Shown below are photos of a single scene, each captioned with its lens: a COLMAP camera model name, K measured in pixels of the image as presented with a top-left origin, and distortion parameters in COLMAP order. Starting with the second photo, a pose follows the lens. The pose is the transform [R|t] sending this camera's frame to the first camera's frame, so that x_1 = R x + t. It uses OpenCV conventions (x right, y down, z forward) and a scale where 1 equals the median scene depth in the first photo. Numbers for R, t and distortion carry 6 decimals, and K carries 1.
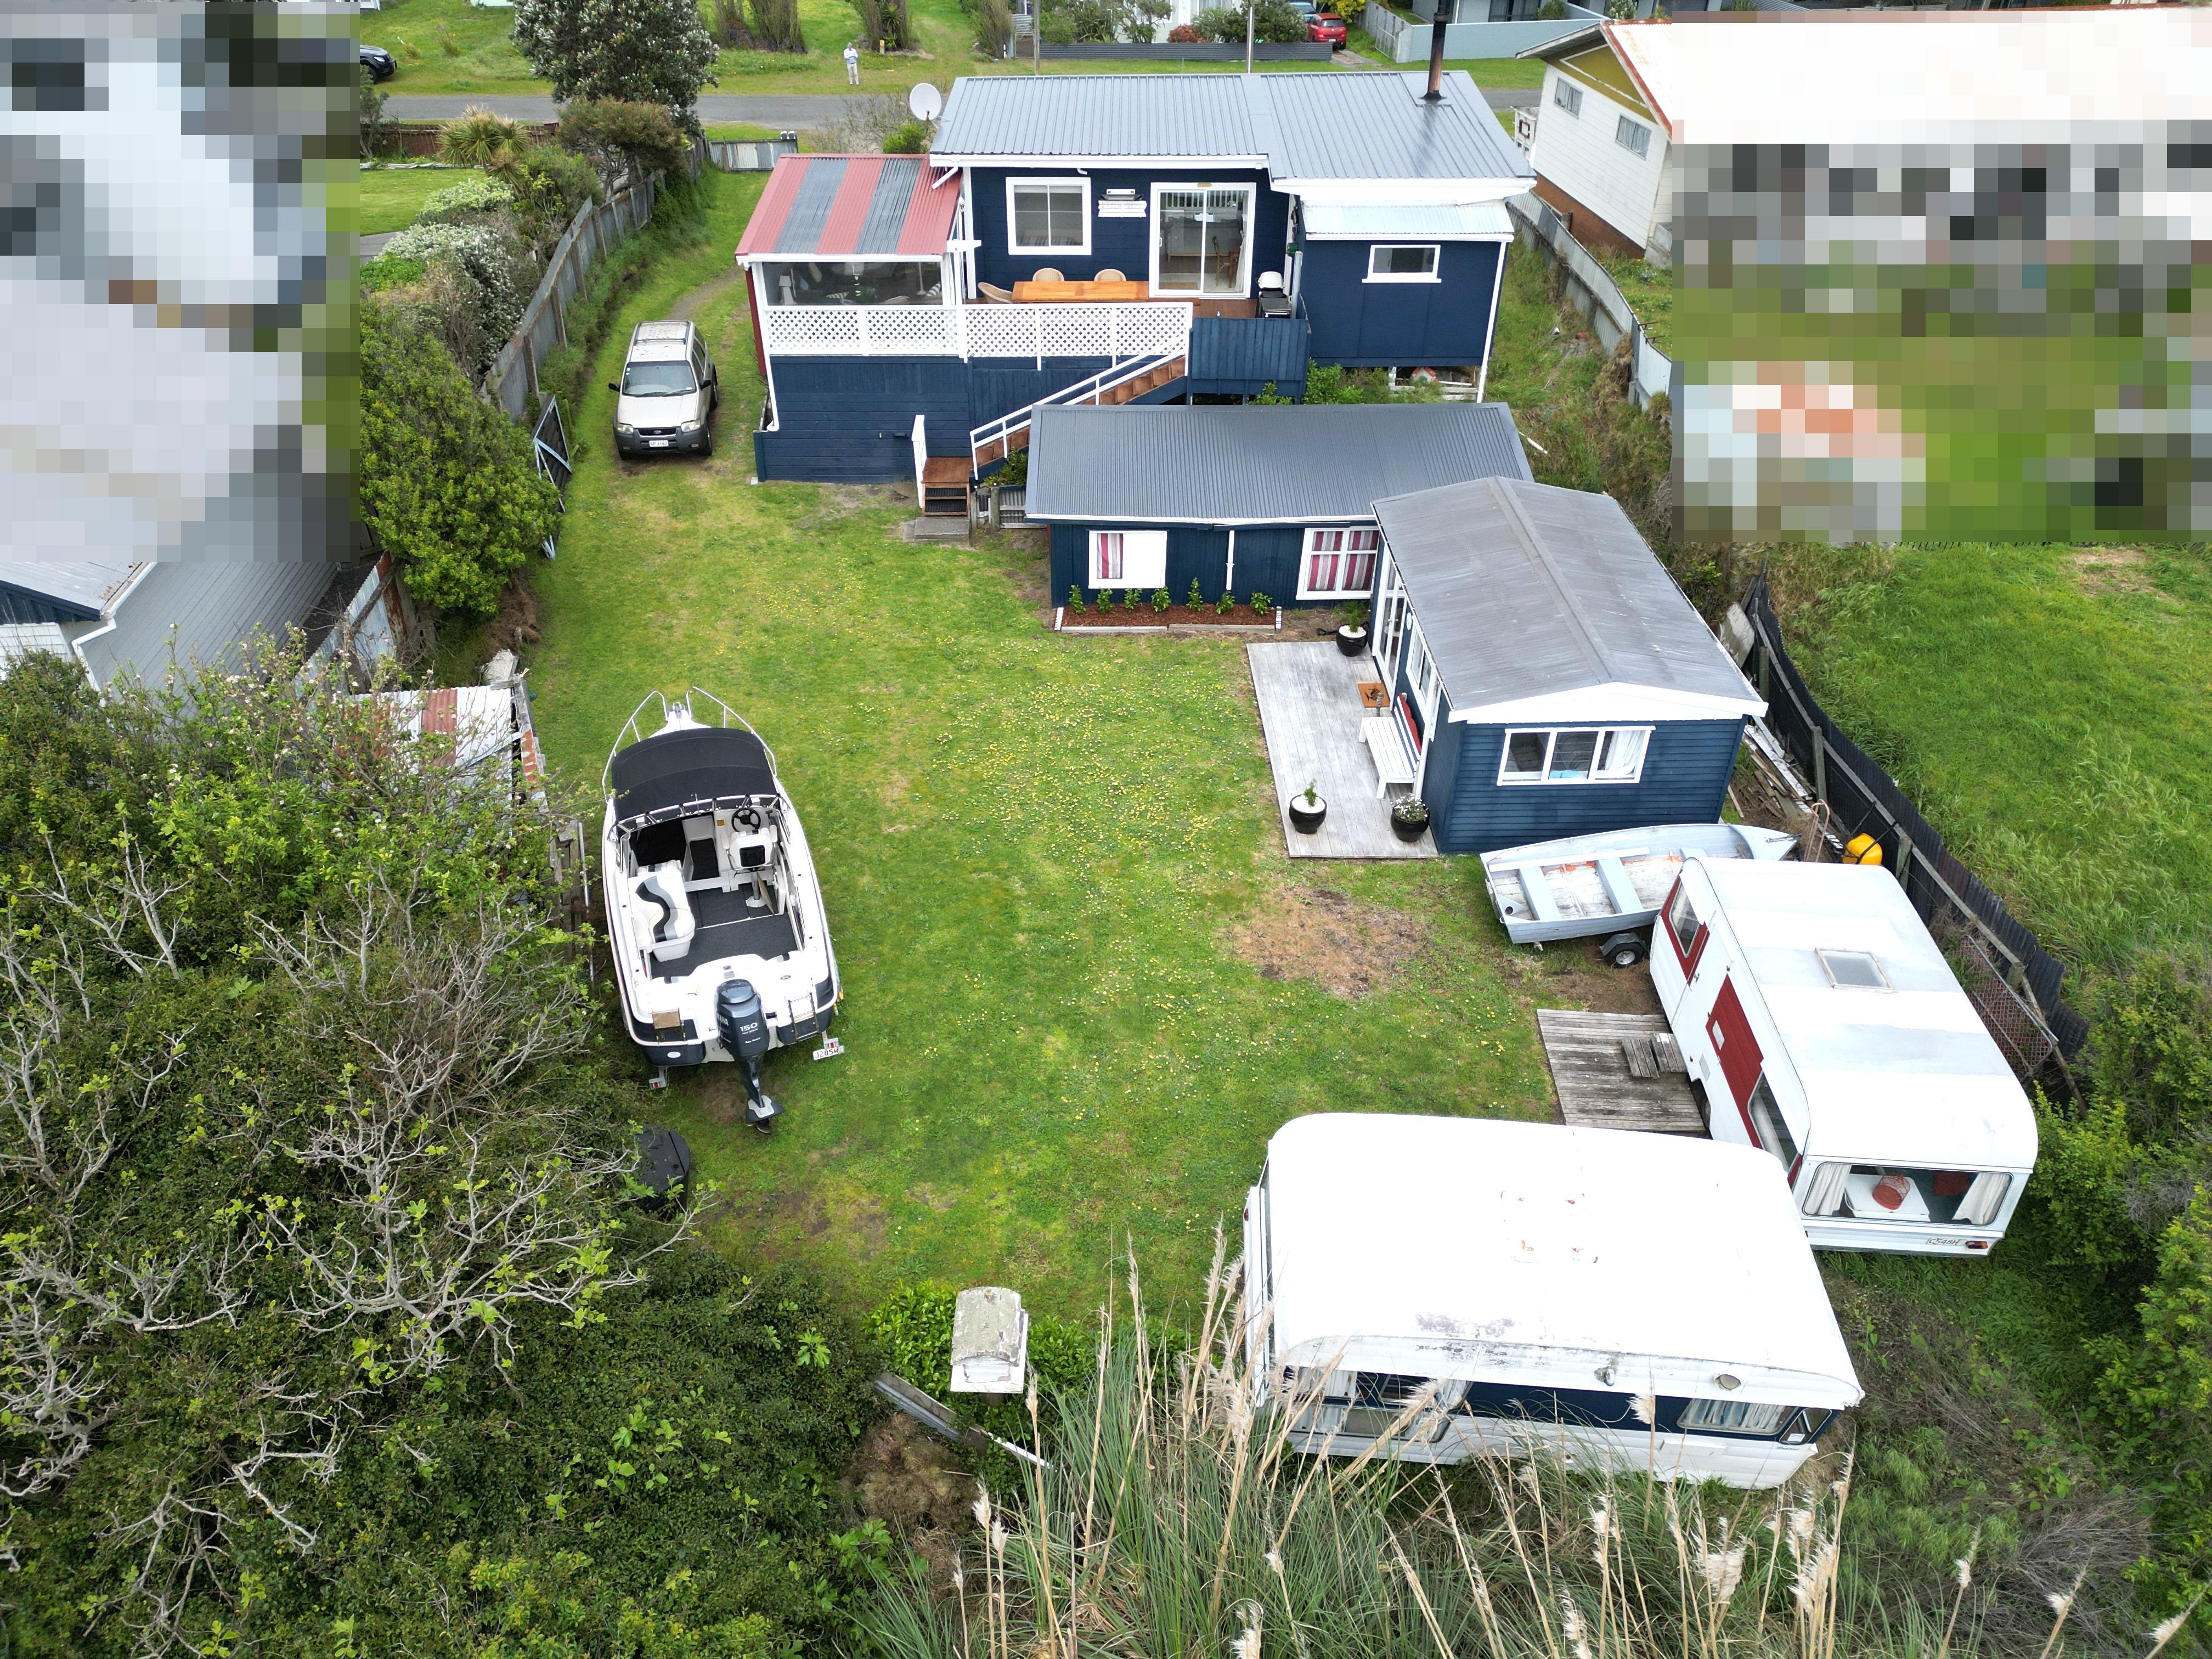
lens RADIAL K [[1513.8, 0, 1106.0], [0, 1513.8, 829.5], [0, 0, 1]] dist [0.104751, -0.089821]
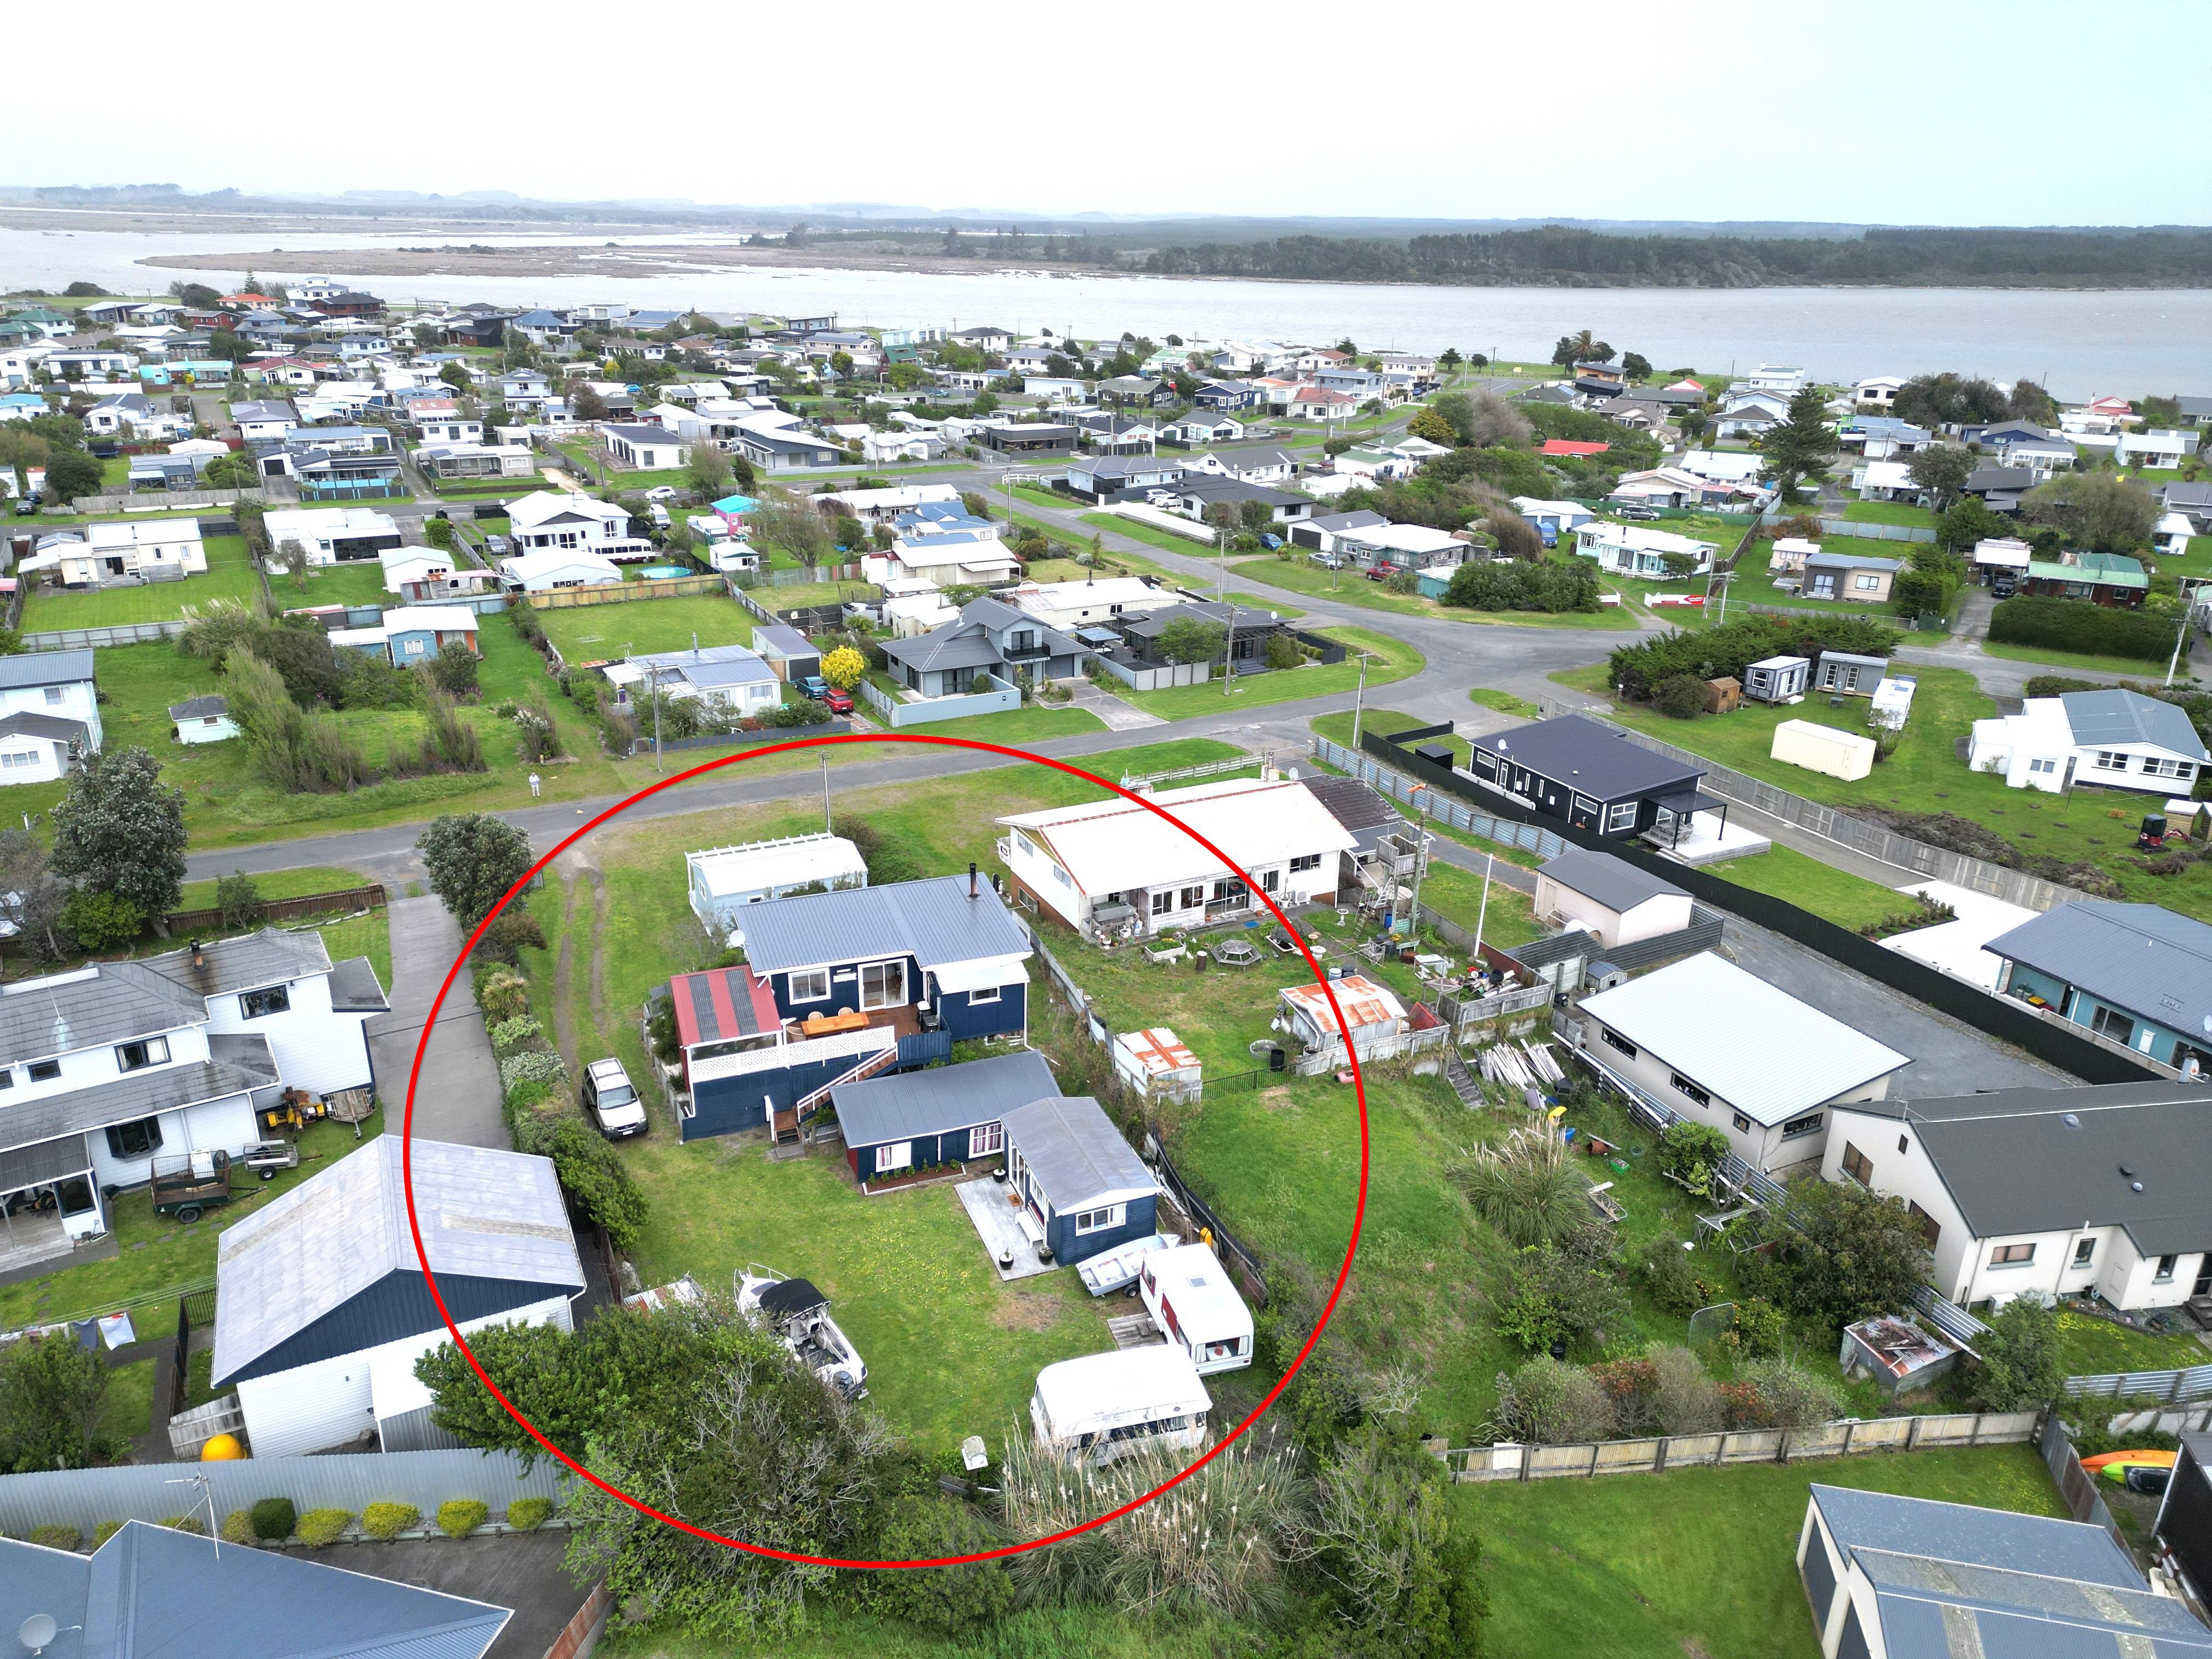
lens RADIAL K [[1513.8, 0, 1106.0], [0, 1513.8, 829.5], [0, 0, 1]] dist [0.104751, -0.089821]
pose [[0.936199, -0.113808, 0.332534, -0.395861], [0.193136, 0.957056, -0.216198, -0.098281], [-0.293648, 0.266629, 0.917976, -1.305287]]
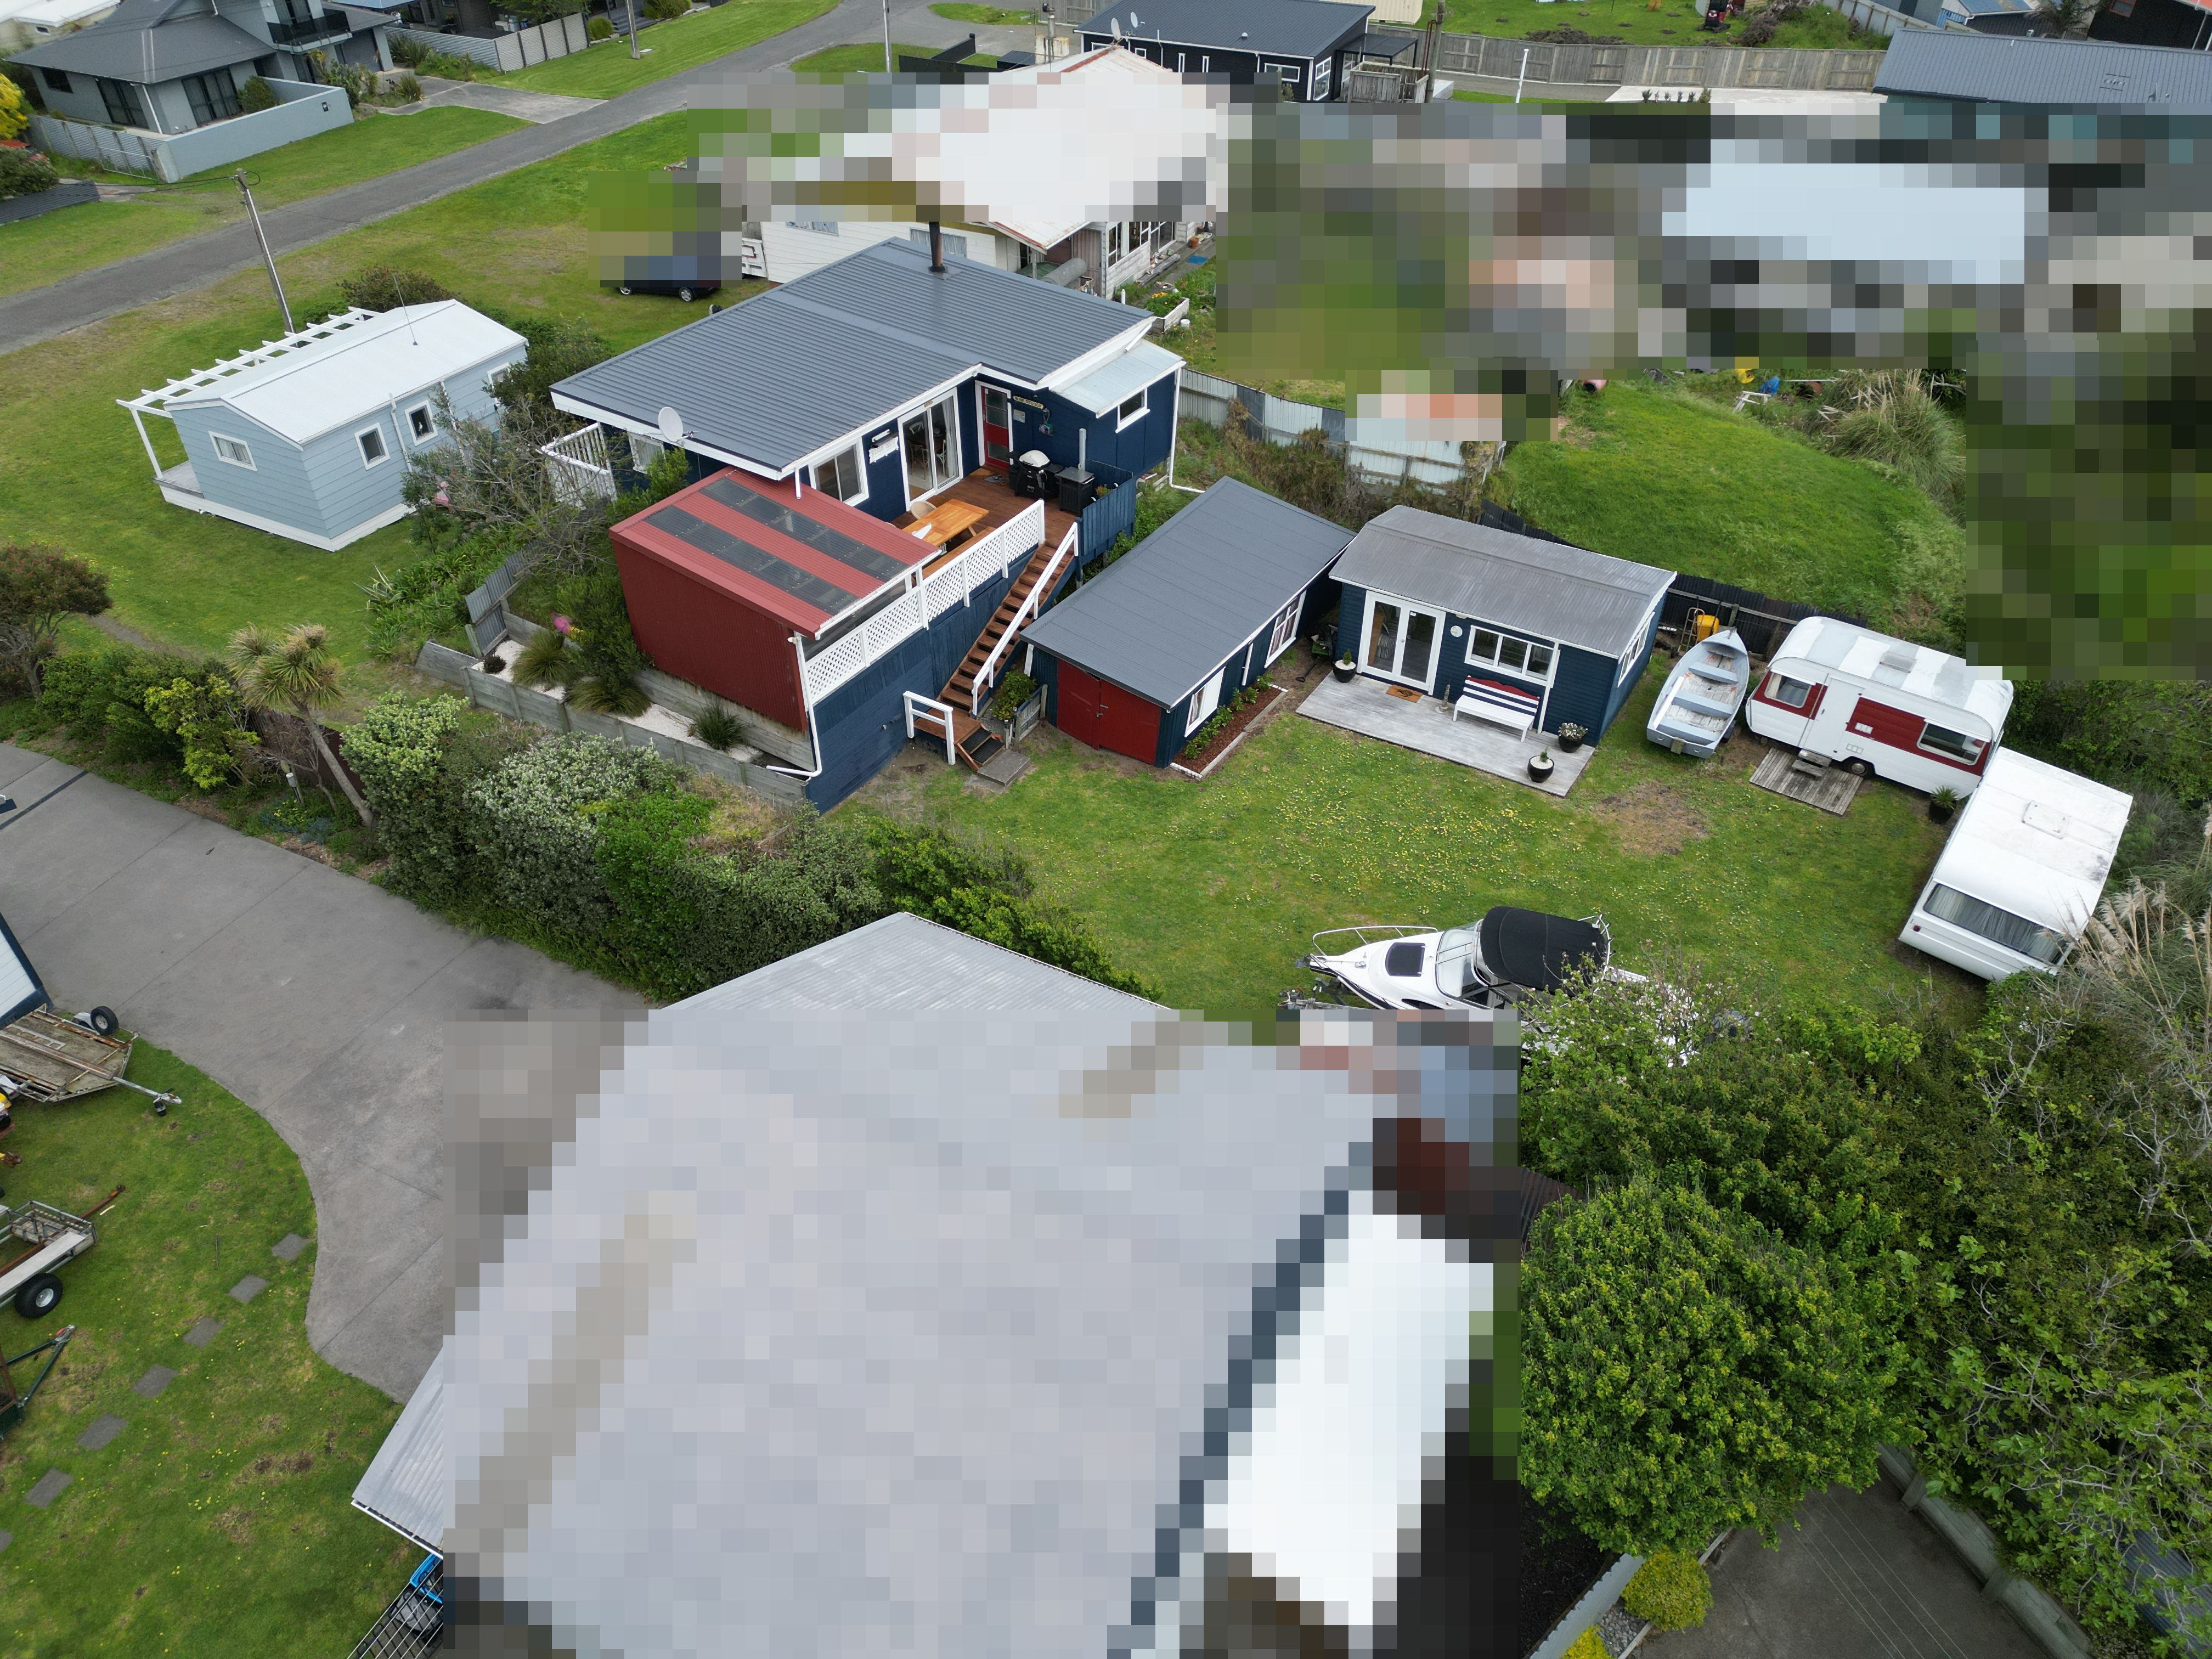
lens RADIAL K [[1513.8, 0, 1106.0], [0, 1513.8, 829.5], [0, 0, 1]] dist [0.104751, -0.089821]
pose [[0.550724, -0.523517, 0.650102, -0.929914], [0.490410, 0.833193, 0.255514, -0.464508], [-0.675427, 0.178099, 0.715597, 0.192352]]
